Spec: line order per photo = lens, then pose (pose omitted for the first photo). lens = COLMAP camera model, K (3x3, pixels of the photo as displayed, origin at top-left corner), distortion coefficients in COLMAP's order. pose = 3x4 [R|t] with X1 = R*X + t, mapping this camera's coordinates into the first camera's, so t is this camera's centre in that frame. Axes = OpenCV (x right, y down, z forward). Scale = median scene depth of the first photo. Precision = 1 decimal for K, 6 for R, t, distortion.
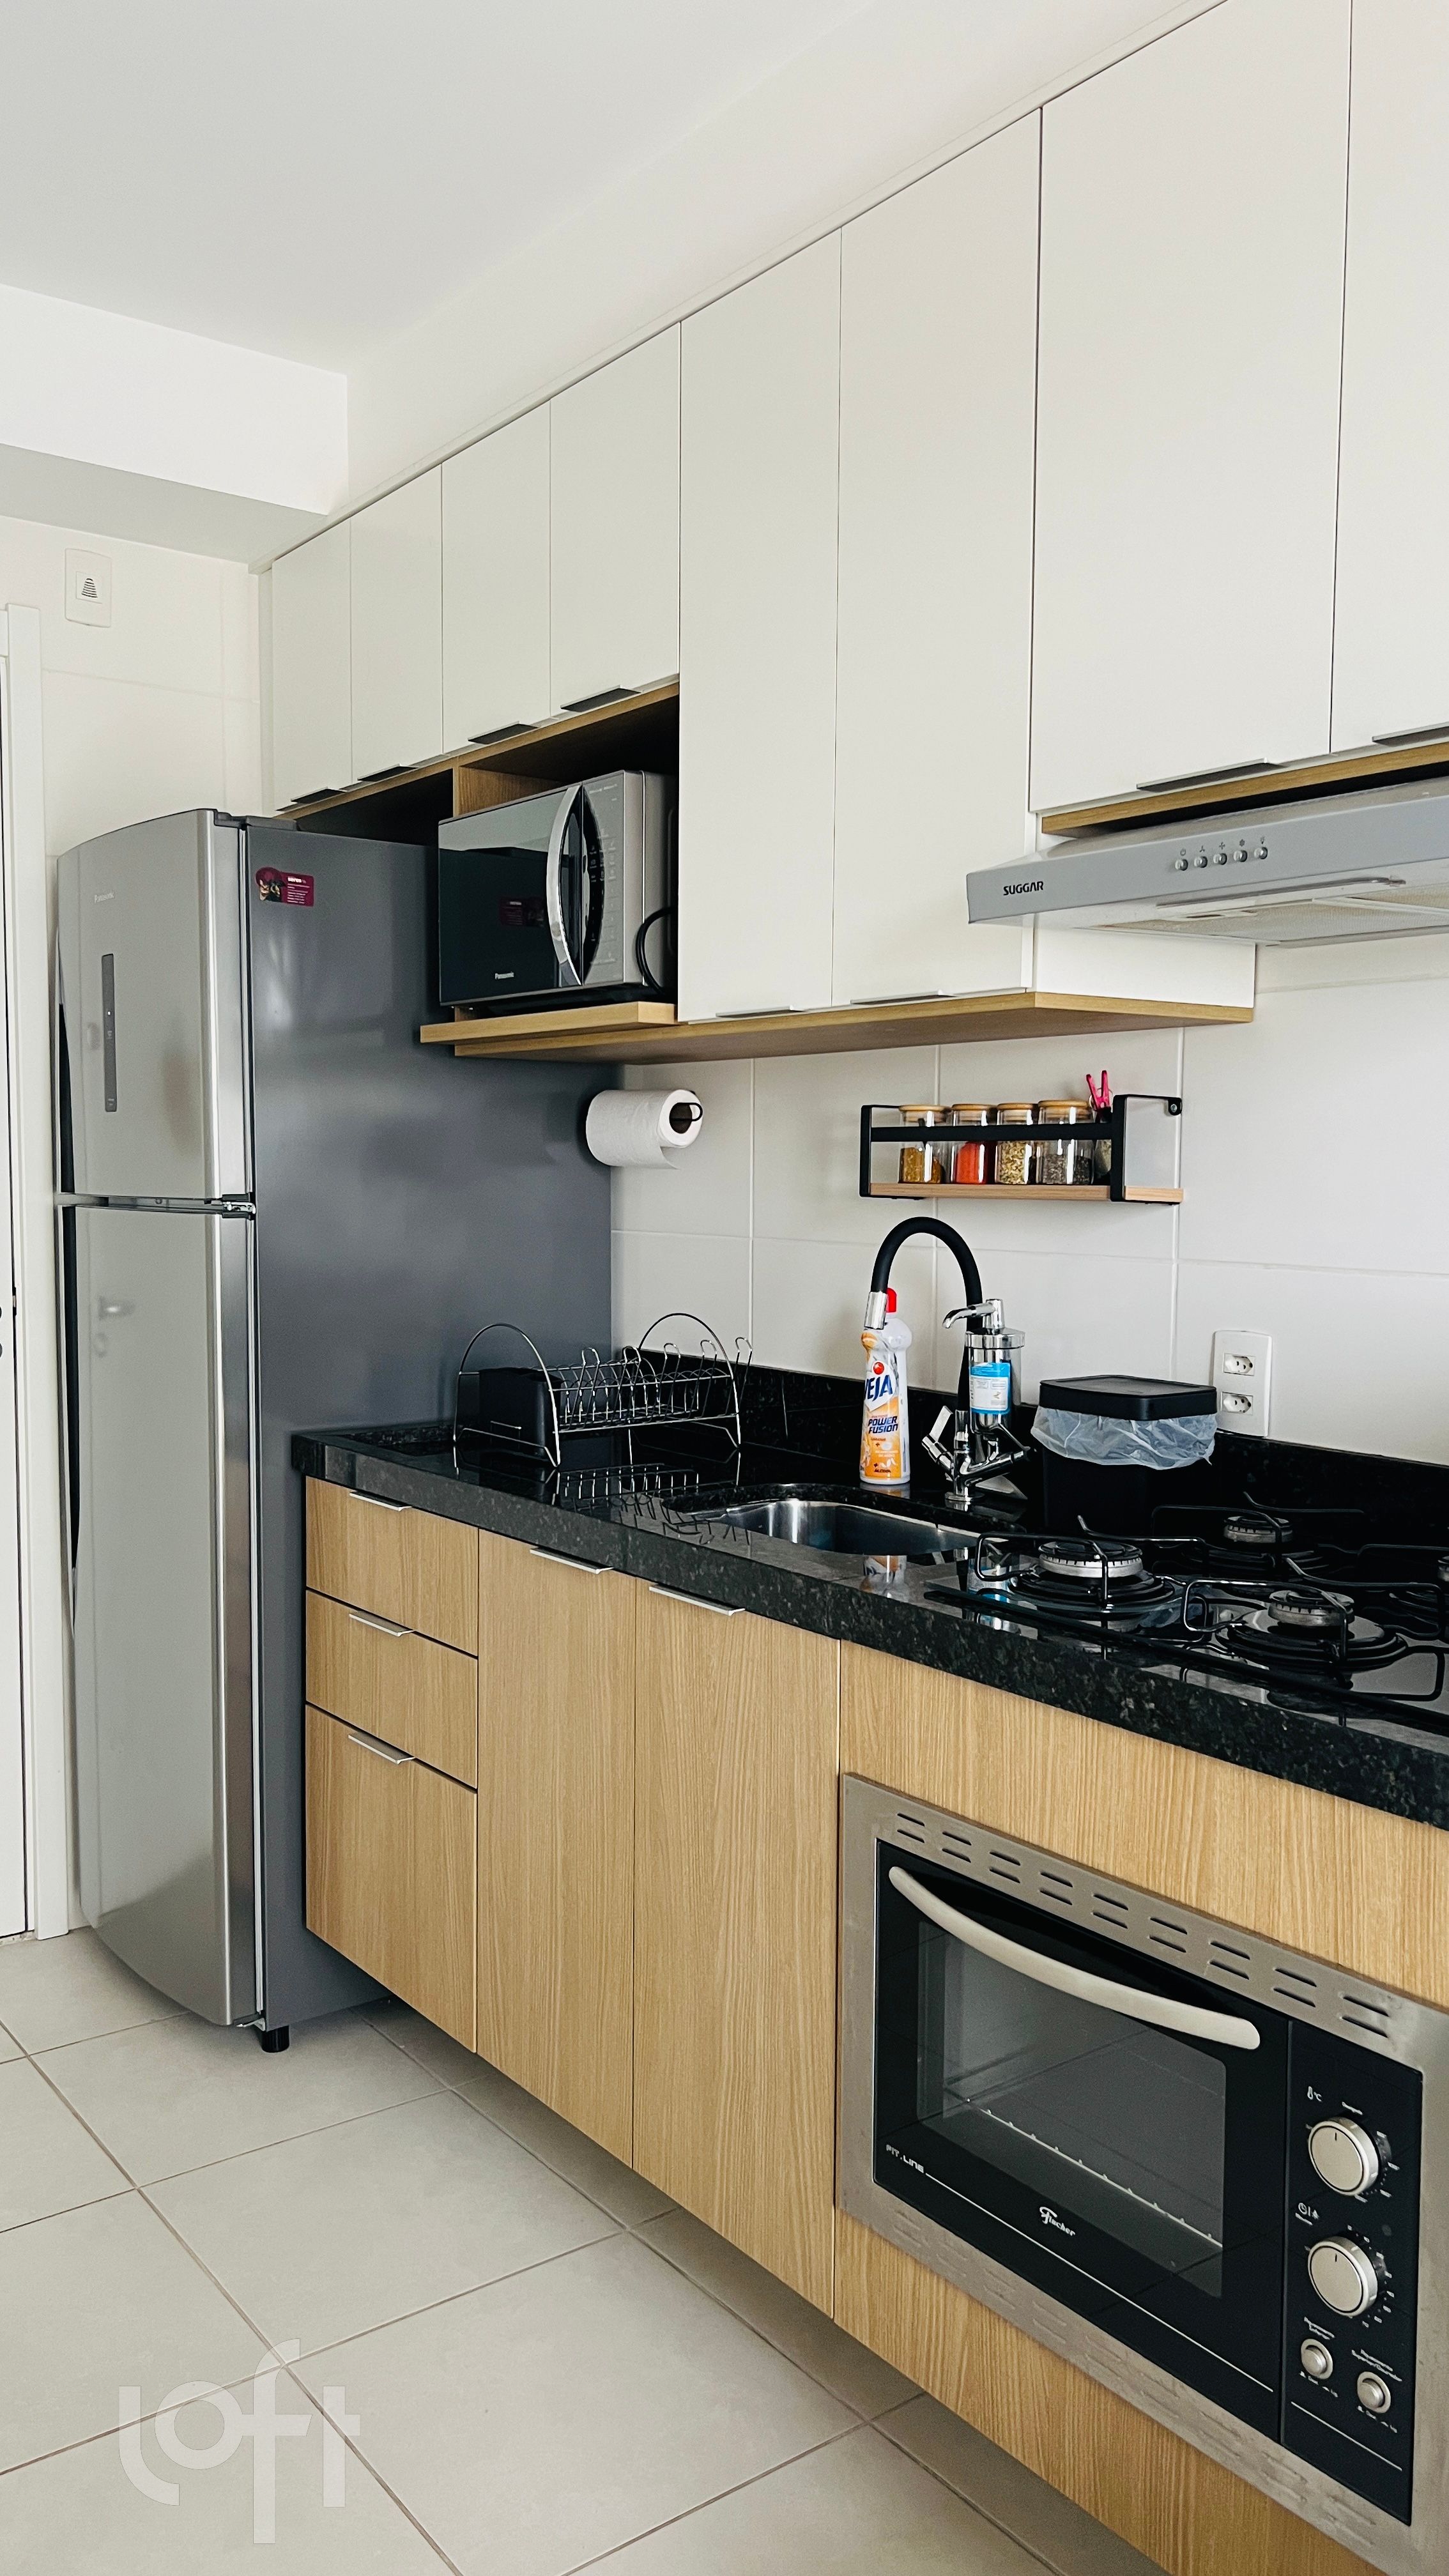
lens RADIAL K [[1939.9, 0, 742.1], [0, 1939.9, 1305.9], [0, 0, 1]] dist [0.067027, -0.073457]
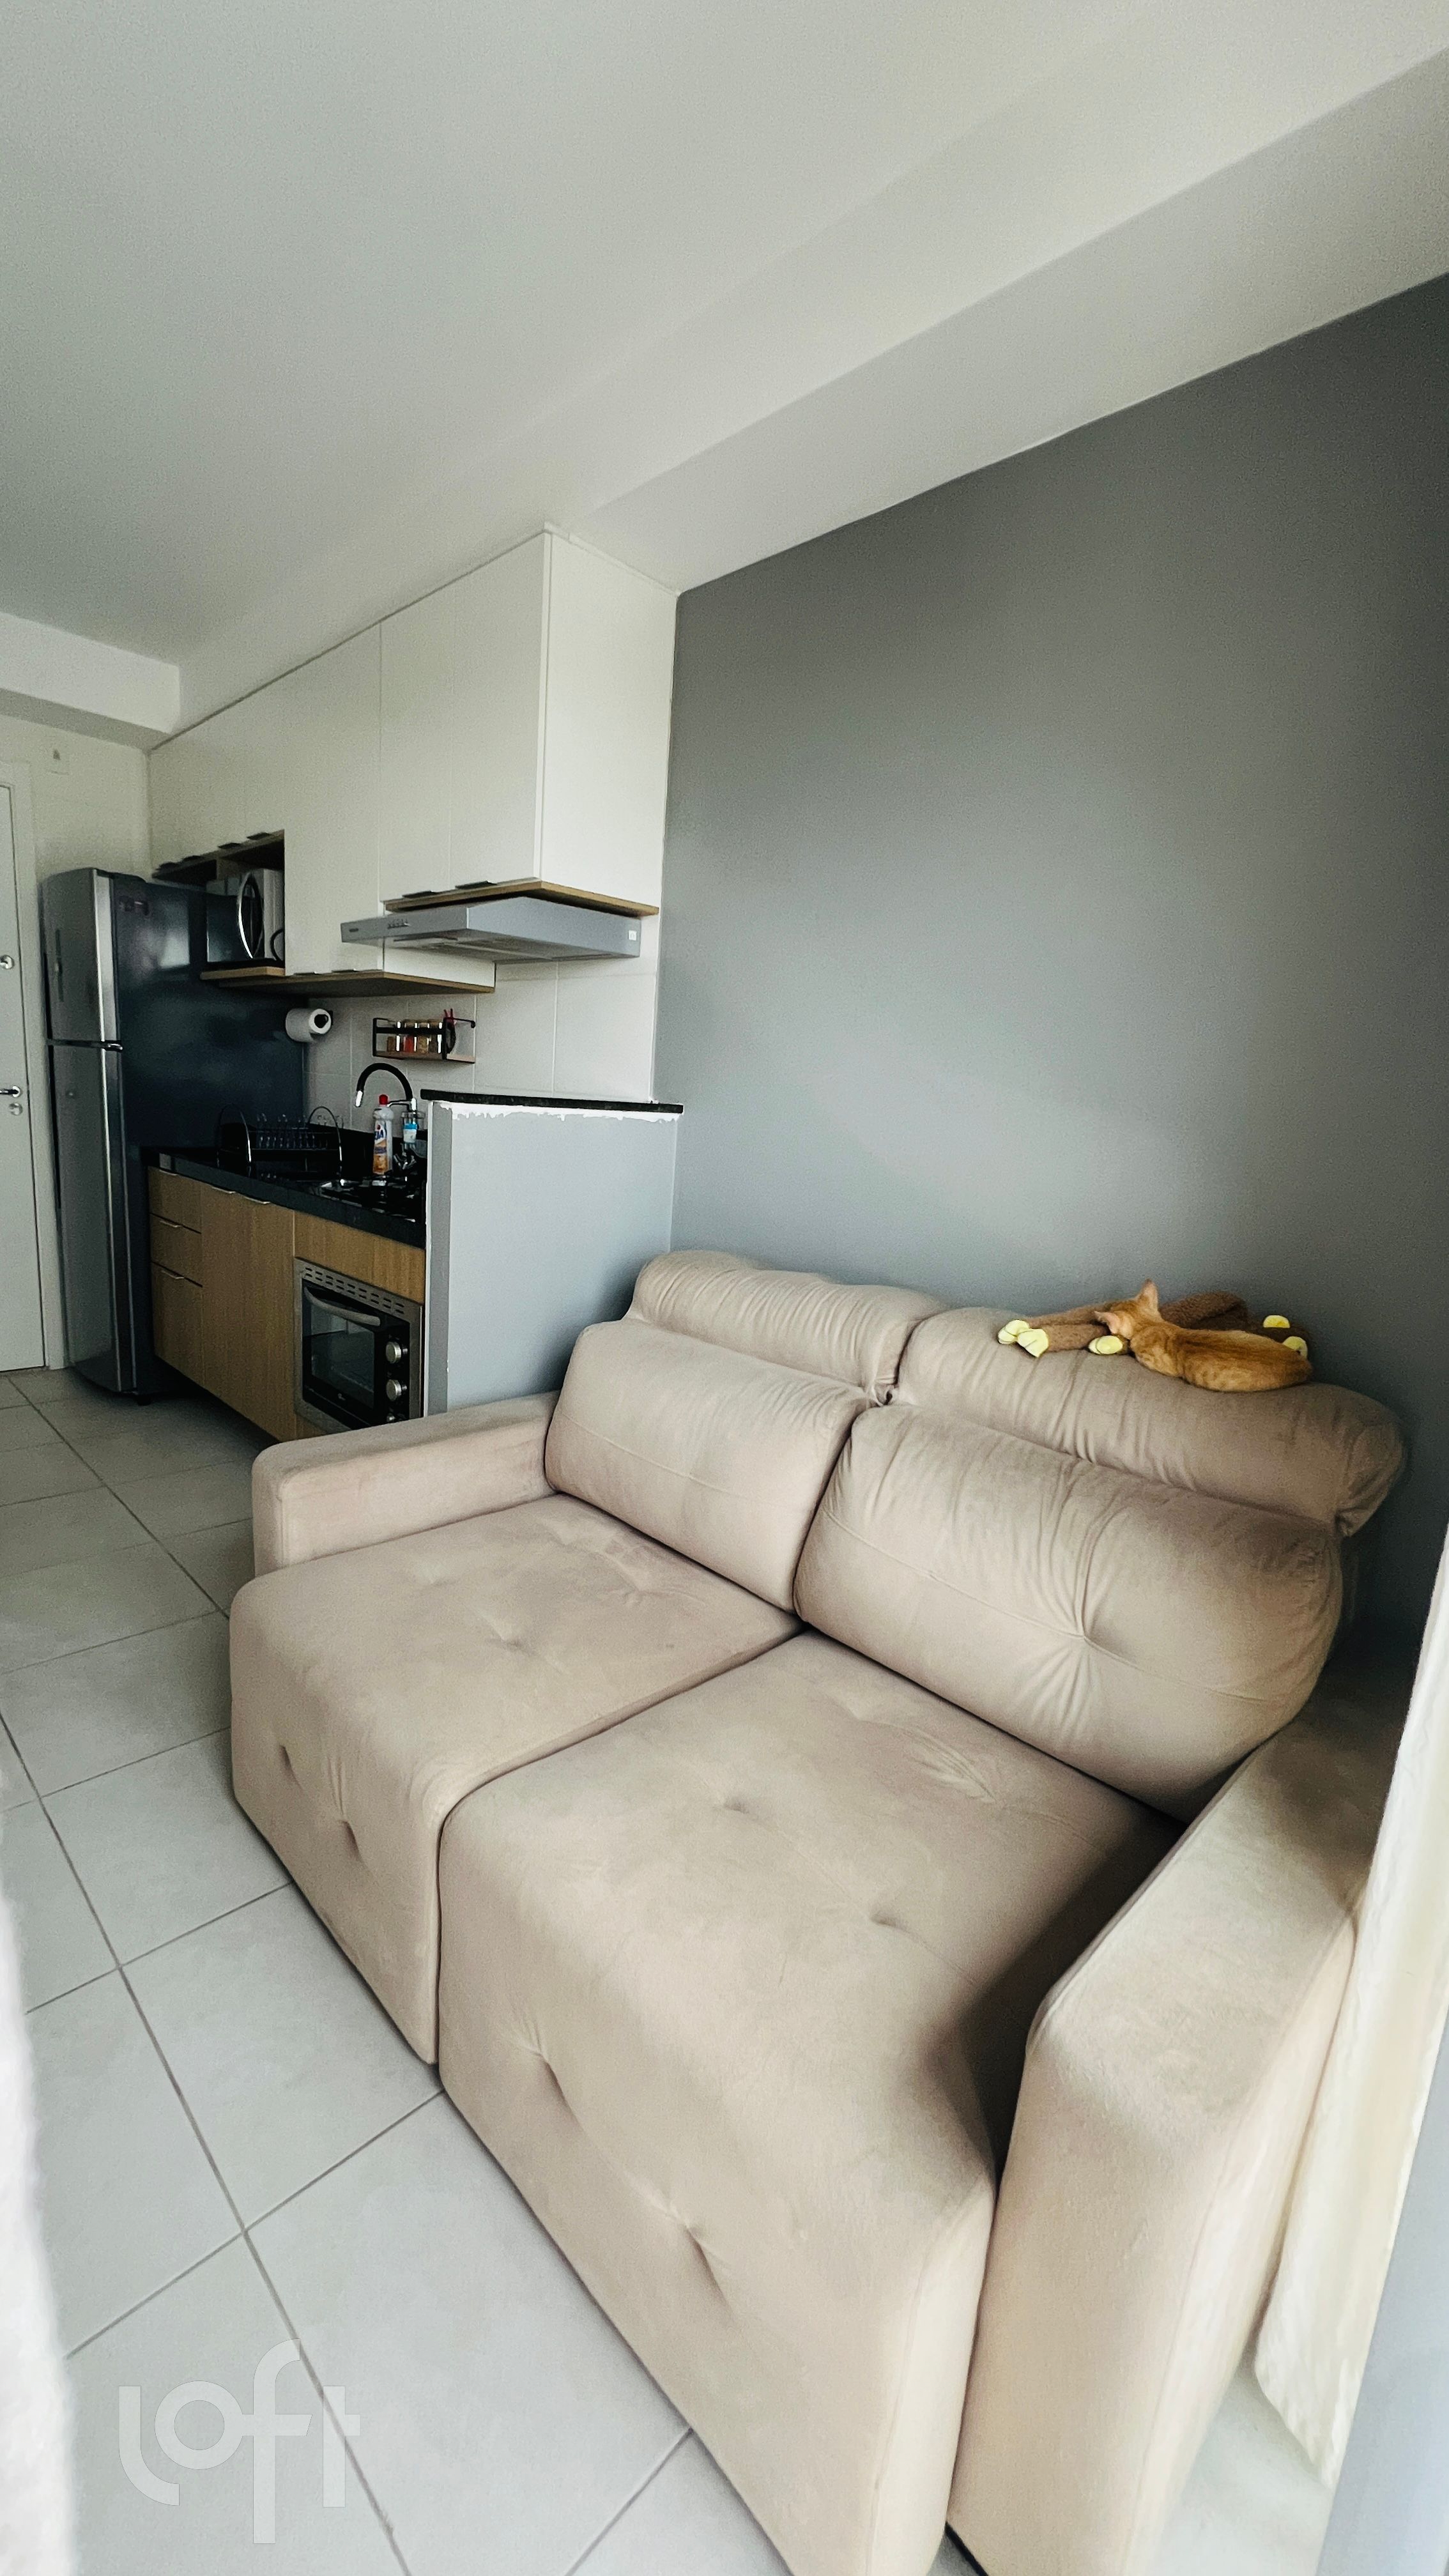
lens RADIAL K [[1036.5, 0, 717.8], [0, 1036.5, 1287.4], [0, 0, 1]] dist [-0.002401, -0.000013]
pose [[0.989077, 0.033357, 0.143579, 0.310438], [-0.050644, 0.991663, 0.118487, 0.055708], [-0.138429, -0.124464, 0.982520, -0.376220]]
